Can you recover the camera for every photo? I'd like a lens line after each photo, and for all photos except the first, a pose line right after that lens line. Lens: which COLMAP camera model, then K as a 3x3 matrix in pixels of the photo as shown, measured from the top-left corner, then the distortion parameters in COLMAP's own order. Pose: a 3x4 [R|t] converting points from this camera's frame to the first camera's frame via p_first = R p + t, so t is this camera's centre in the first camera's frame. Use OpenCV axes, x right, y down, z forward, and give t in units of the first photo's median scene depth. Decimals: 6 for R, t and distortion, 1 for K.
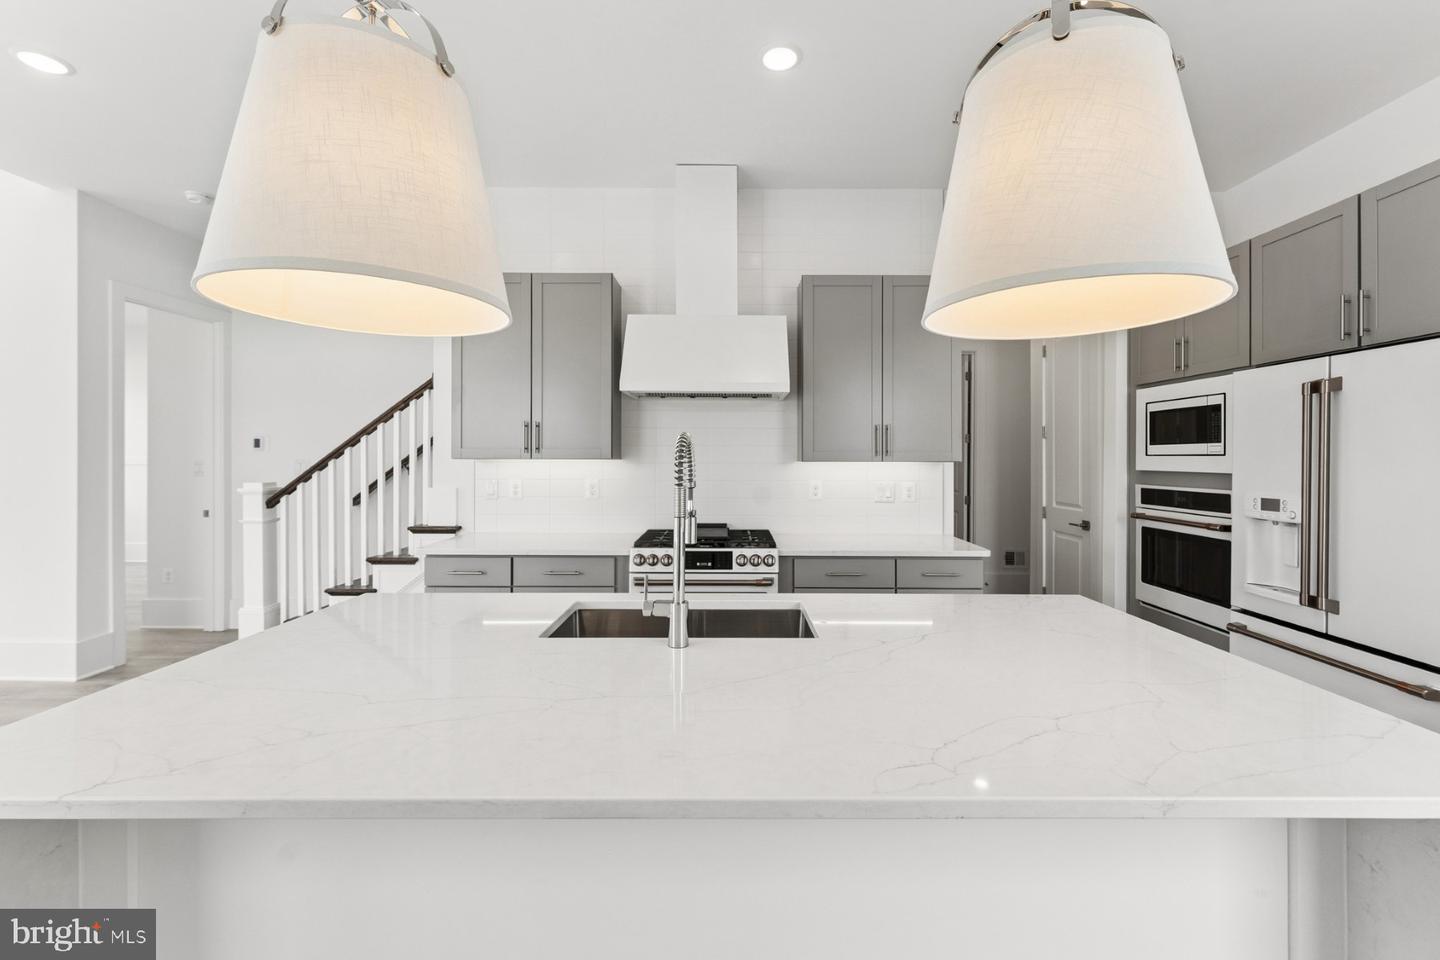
lens RADIAL K [[583.2, 0, 725.2], [0, 583.2, 461.7], [0, 0, 1]] dist [-0.000005, -0.000152]
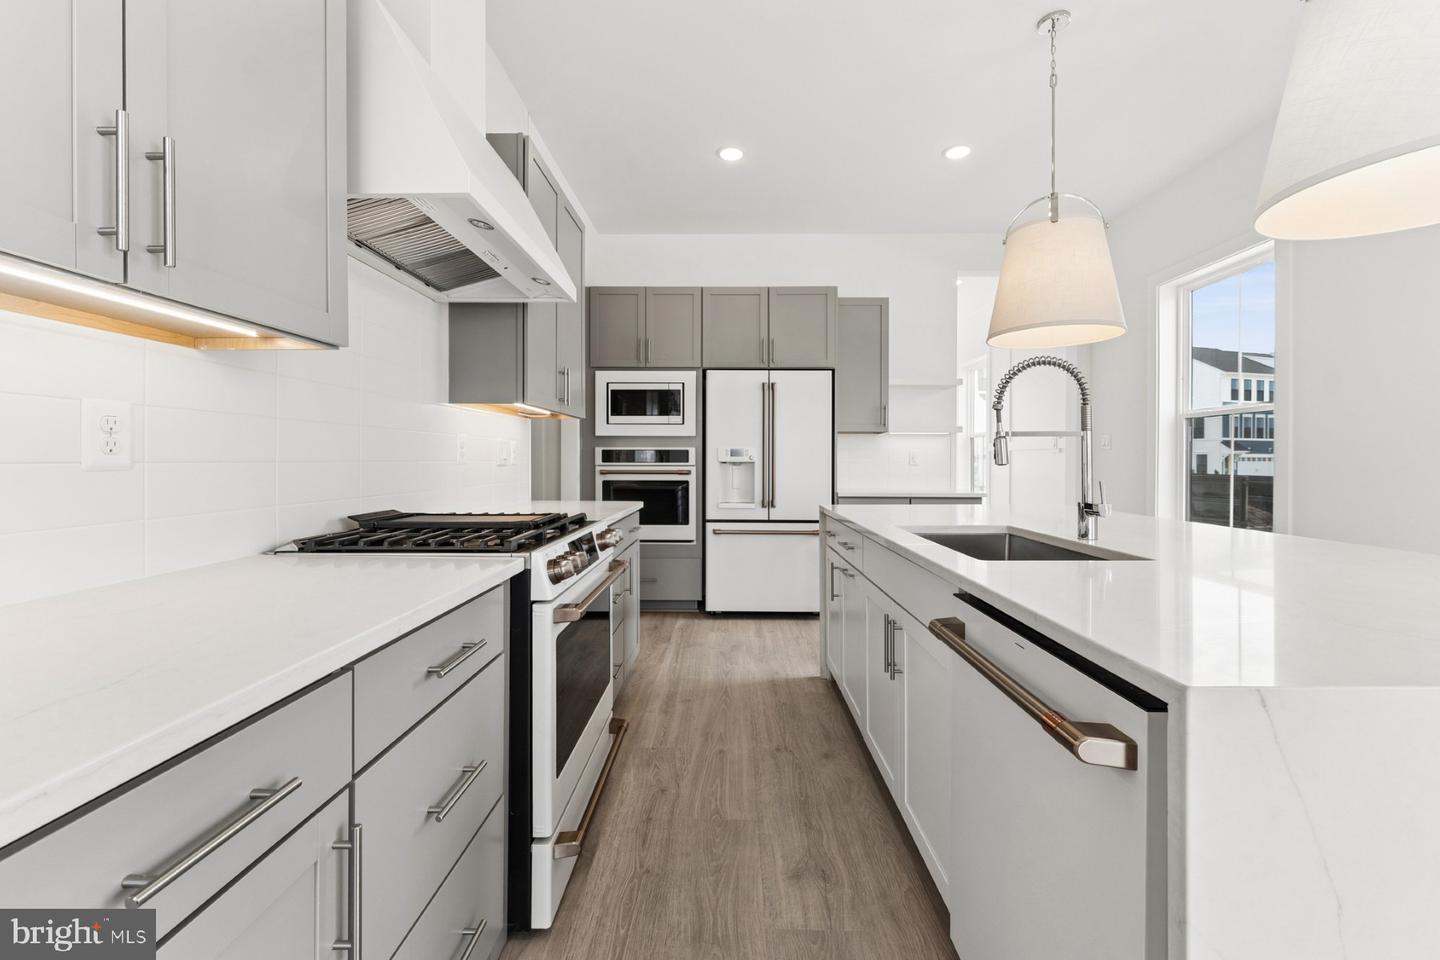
lens RADIAL K [[583.2, 0, 725.2], [0, 583.2, 461.7], [0, 0, 1]] dist [-0.000005, -0.000152]
pose [[0.012457, -0.008108, 0.999890, -0.553880], [0.001717, 0.999966, 0.008087, 0.063172], [-0.999921, 0.001616, 0.012470, 0.744604]]
